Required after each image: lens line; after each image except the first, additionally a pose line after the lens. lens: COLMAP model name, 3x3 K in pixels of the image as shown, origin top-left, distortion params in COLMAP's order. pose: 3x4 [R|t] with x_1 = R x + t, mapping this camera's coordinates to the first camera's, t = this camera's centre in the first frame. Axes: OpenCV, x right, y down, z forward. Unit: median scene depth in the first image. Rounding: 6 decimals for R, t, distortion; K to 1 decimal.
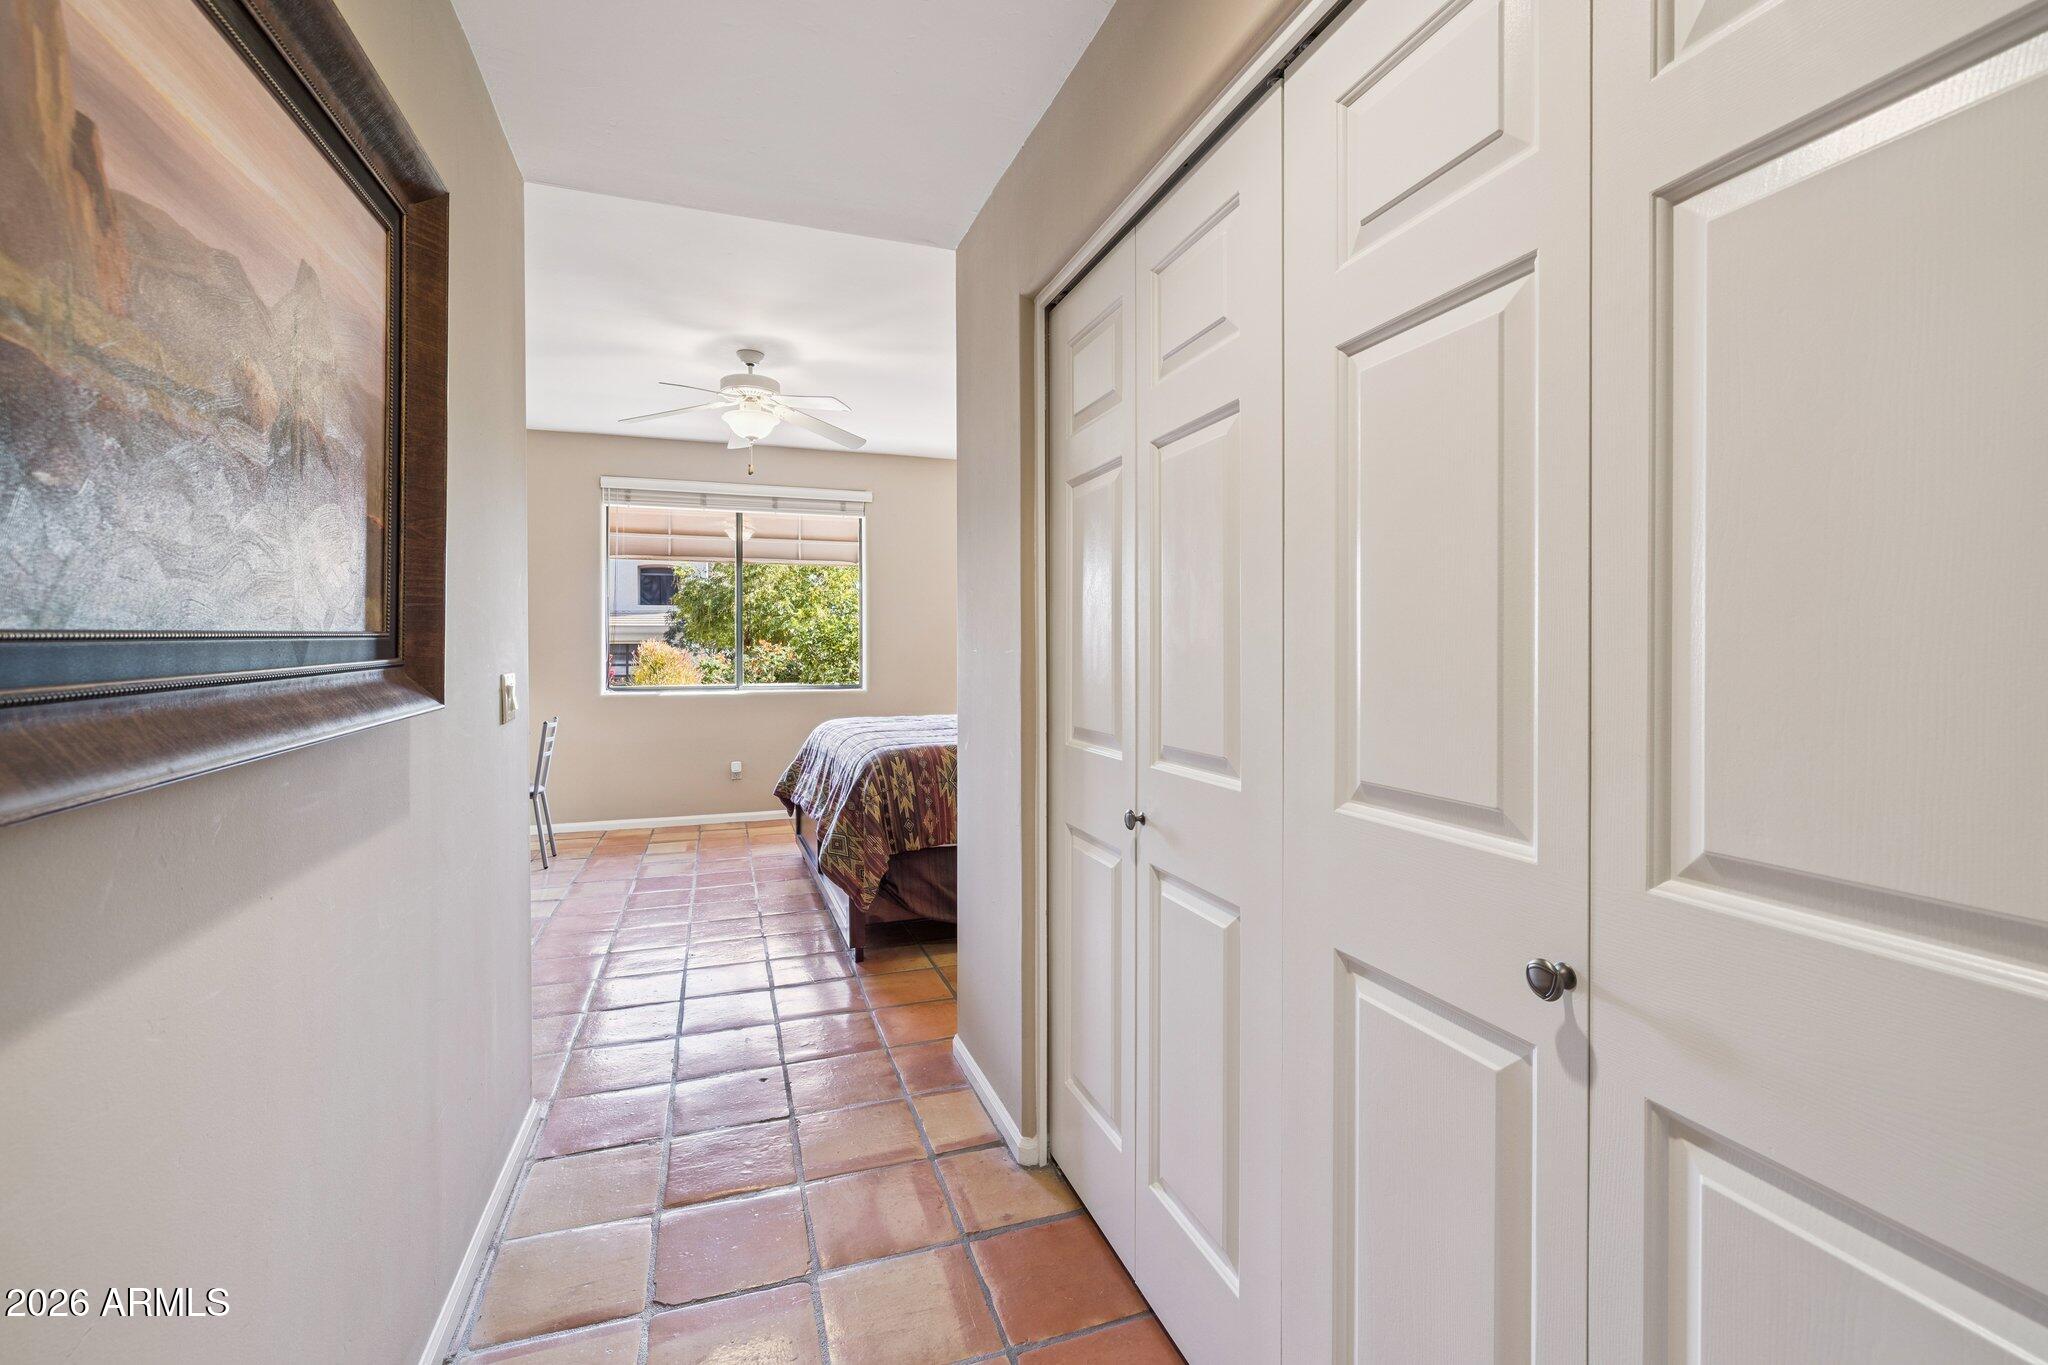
lens RADIAL K [[862.1, 0, 1020.7], [0, 862.1, 655.9], [0, 0, 1]] dist [0.001620, 0.000234]
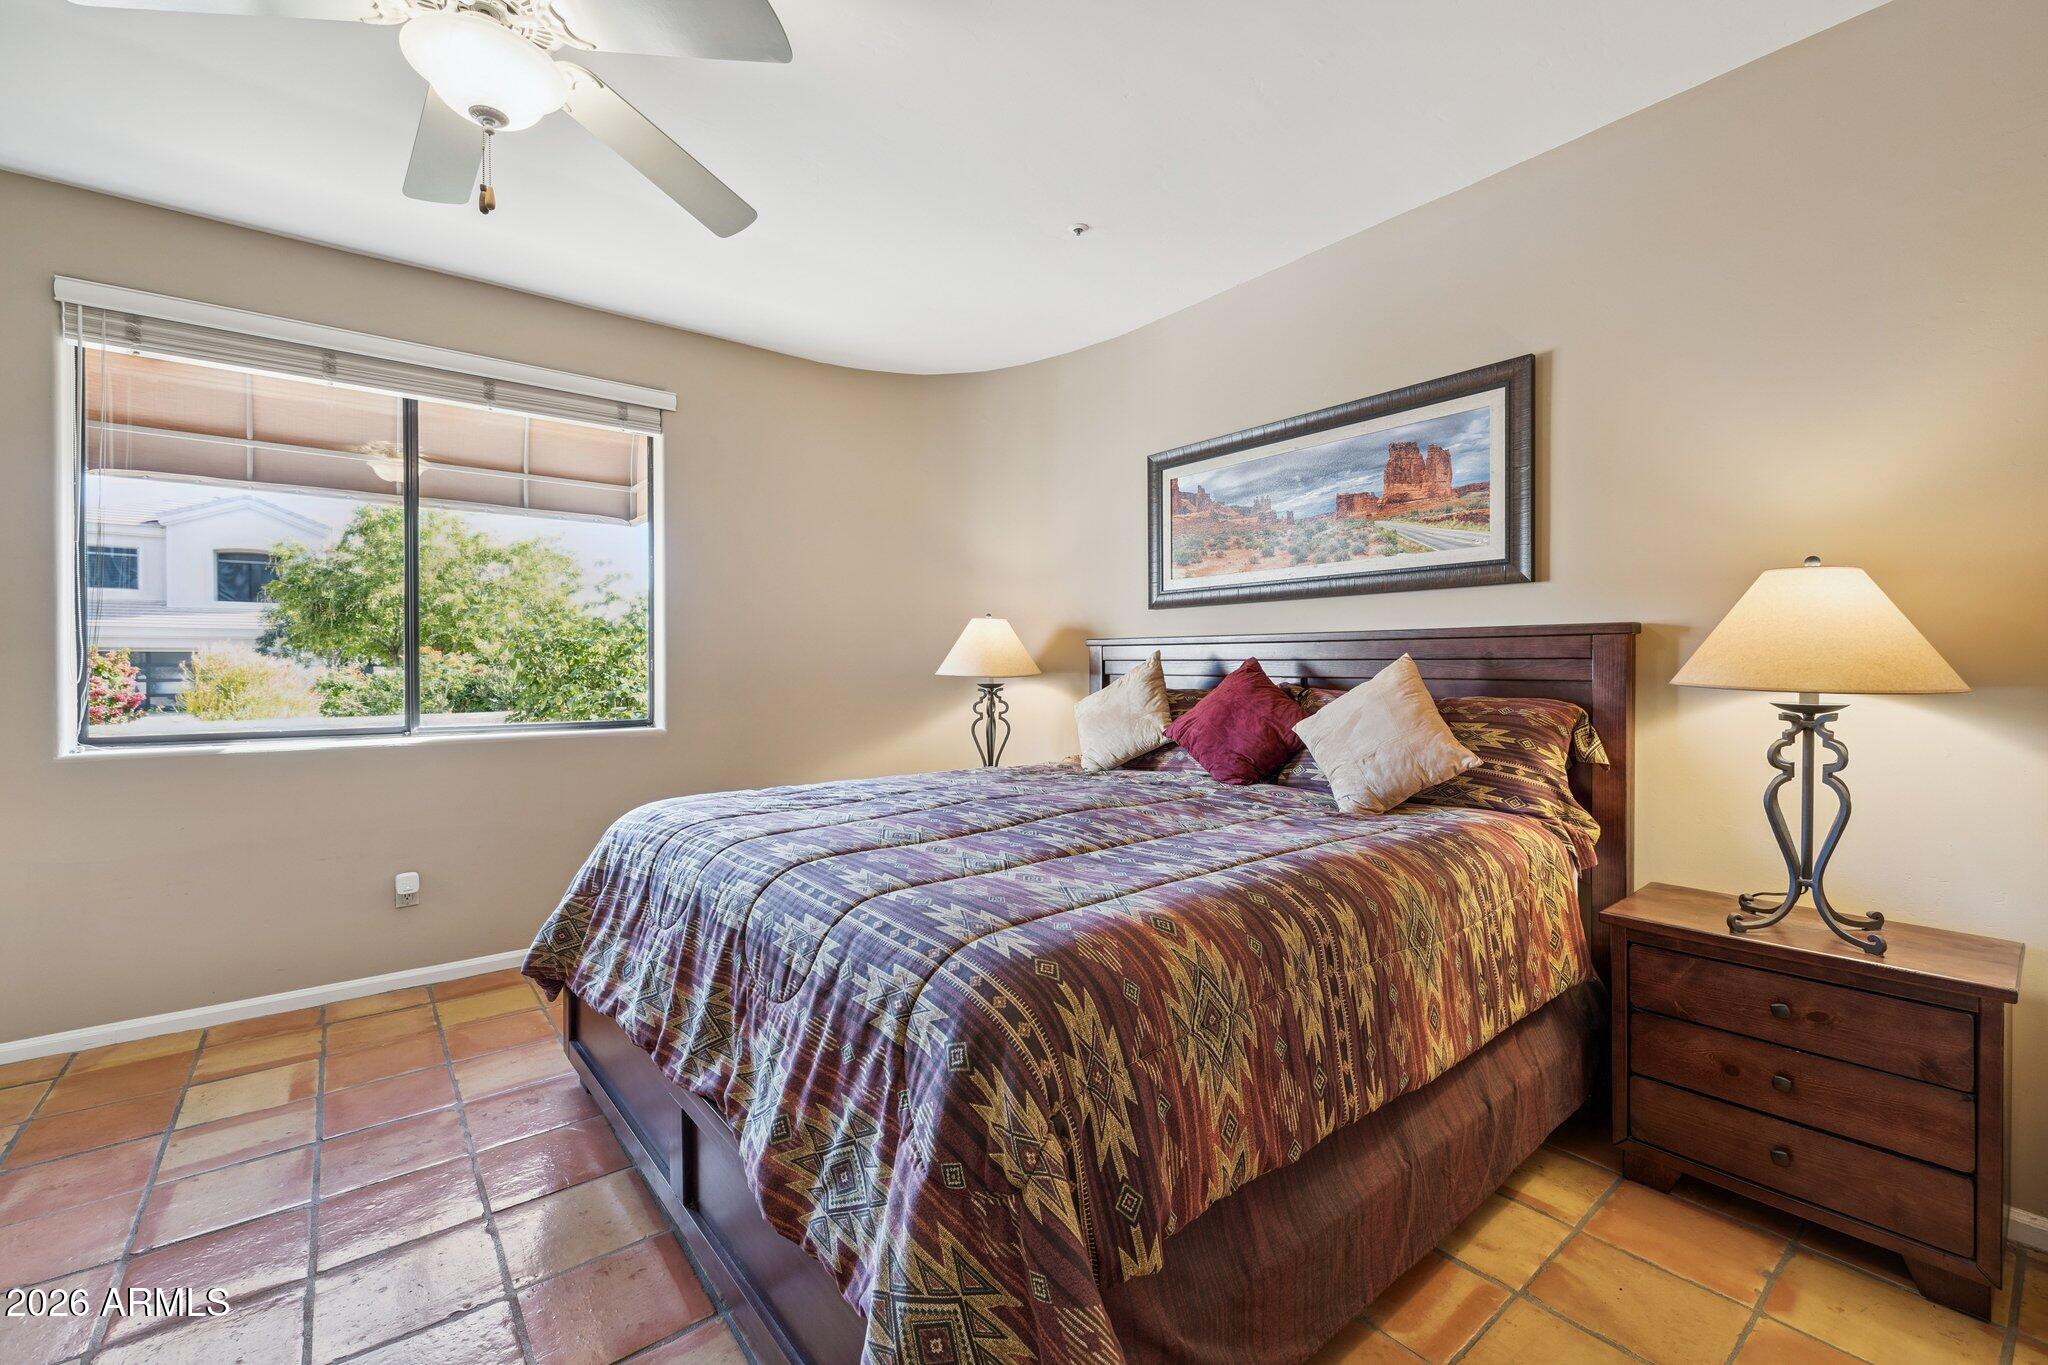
lens RADIAL K [[854.6, 0, 1022.9], [0, 854.6, 673.8], [0, 0, 1]] dist [0.000479, 0.000477]
pose [[0.943847, -0.000751, 0.330381, -0.145964], [-0.001237, 0.999982, 0.005807, -0.002013], [-0.330379, -0.005889, 0.943830, 0.380671]]
